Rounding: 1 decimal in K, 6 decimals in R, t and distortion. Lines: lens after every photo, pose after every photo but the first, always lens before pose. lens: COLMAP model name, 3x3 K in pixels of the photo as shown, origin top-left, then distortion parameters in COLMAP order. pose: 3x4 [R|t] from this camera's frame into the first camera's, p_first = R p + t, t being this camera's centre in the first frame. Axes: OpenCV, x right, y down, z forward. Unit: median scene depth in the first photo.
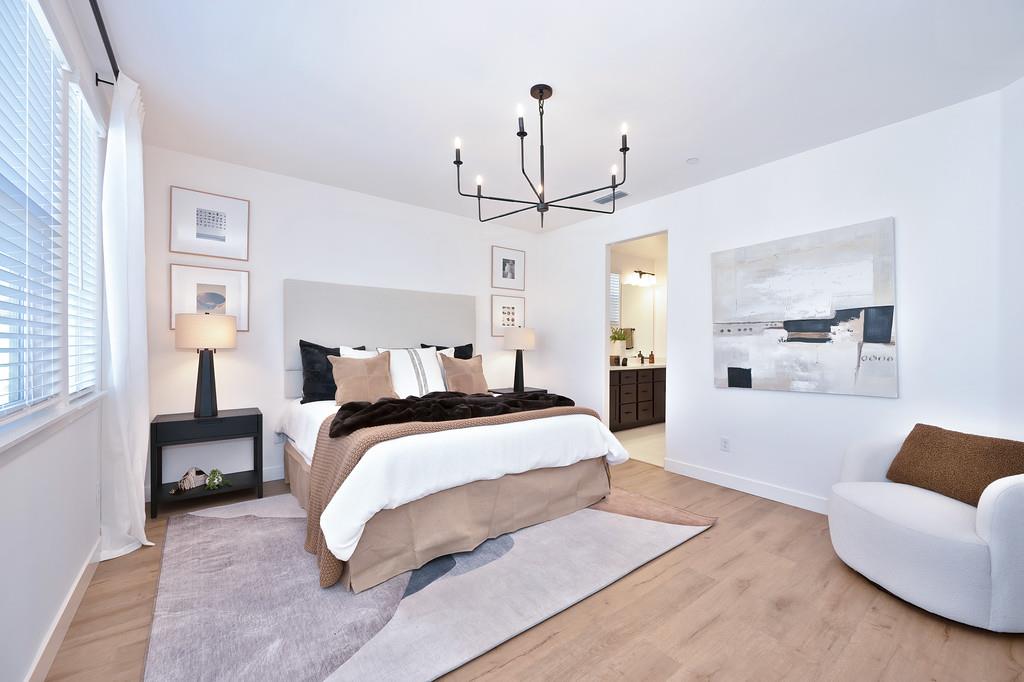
lens RADIAL K [[406.2, 0, 513.6], [0, 406.2, 345.5], [0, 0, 1]] dist [0.001182, -0.000286]
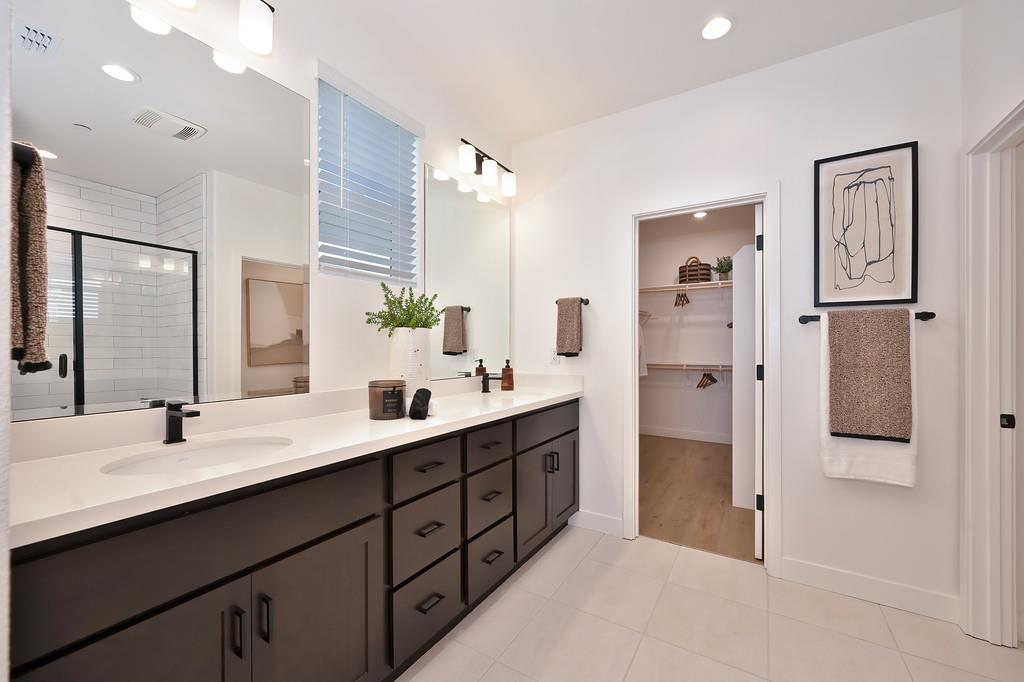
lens RADIAL K [[406.2, 0, 519.2], [0, 406.2, 346.3], [0, 0, 1]] dist [0.001182, -0.000286]
pose [[0.931895, -0.003437, 0.362713, 0.276973], [0.004732, 0.999985, -0.002684, 0.002397], [-0.362698, 0.004218, 0.931897, 0.840648]]
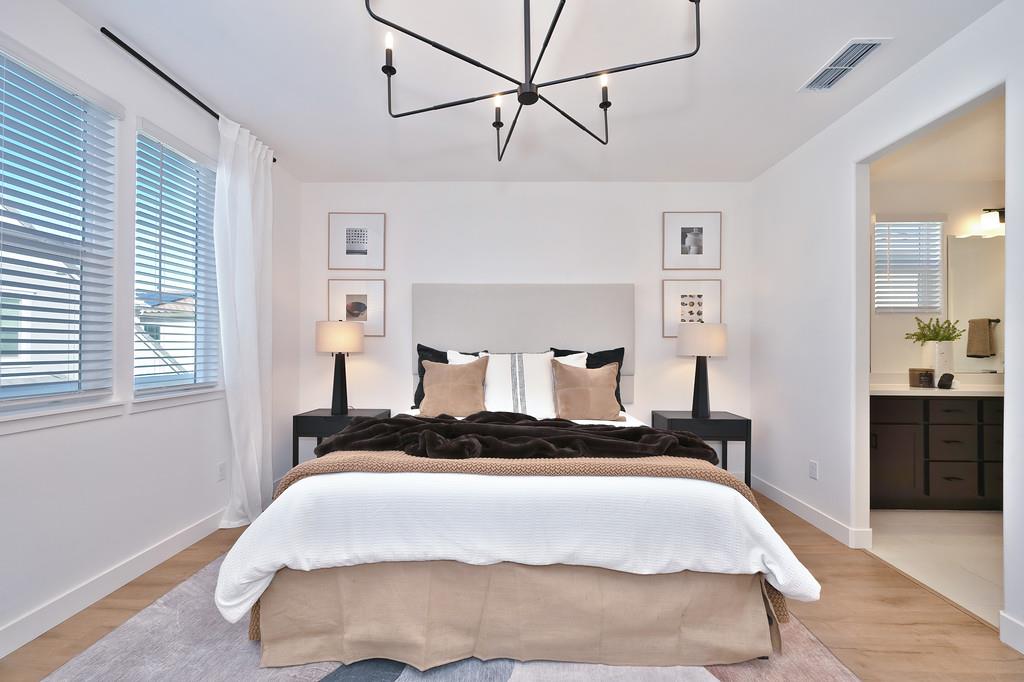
lens RADIAL K [[406.2, 0, 512.4], [0, 406.2, 346.2], [0, 0, 1]] dist [0.001182, -0.000286]
pose [[0.783381, -0.006186, -0.621511, 0.188339], [-0.001548, 0.999928, -0.011904, 0.002113], [0.621540, 0.010288, 0.783315, 0.270831]]
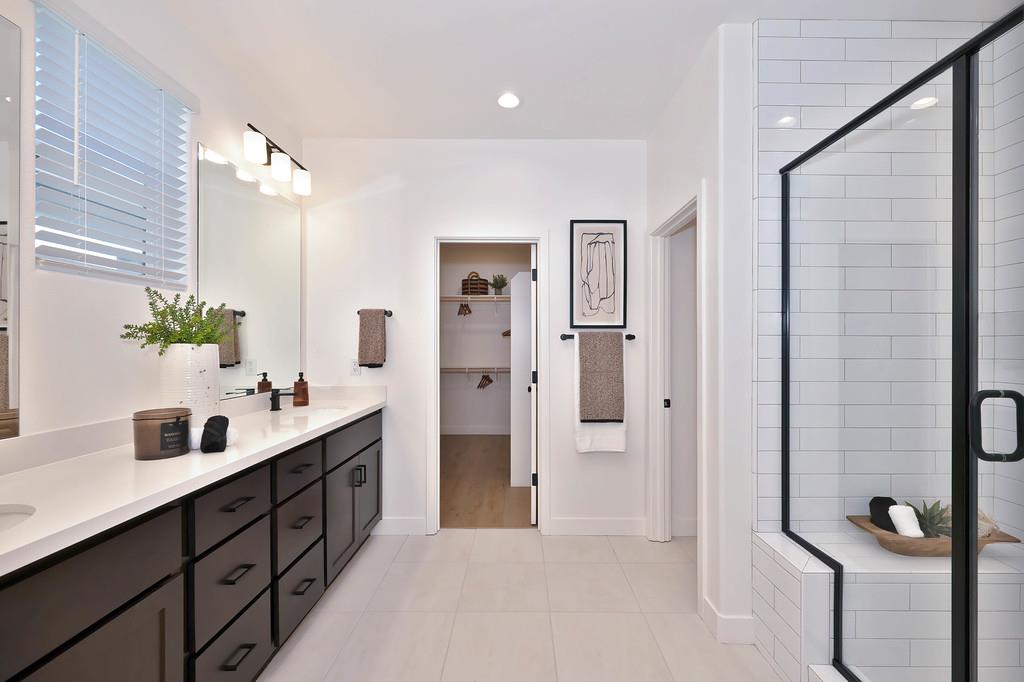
lens RADIAL K [[406.2, 0, 520.1], [0, 406.2, 346.3], [0, 0, 1]] dist [0.001182, -0.000286]
pose [[0.604756, -0.005279, 0.796393, 0.224795], [0.006130, 0.999979, 0.001973, -0.012635], [-0.796387, 0.003688, 0.604776, 0.834981]]
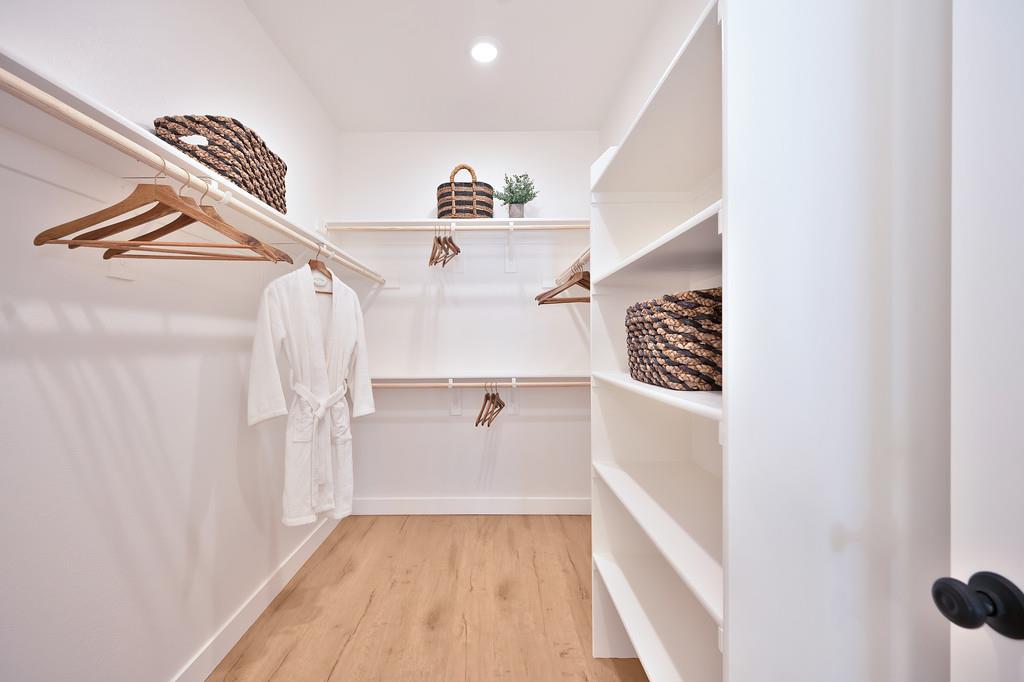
lens RADIAL K [[406.2, 0, 481.8], [0, 406.2, 340.4], [0, 0, 1]] dist [0.001182, -0.000286]
pose [[0.621899, -0.008658, 0.783050, 0.615933], [0.016313, 0.999865, -0.001901, 0.001646], [-0.782928, 0.013956, 0.621956, 1.241765]]
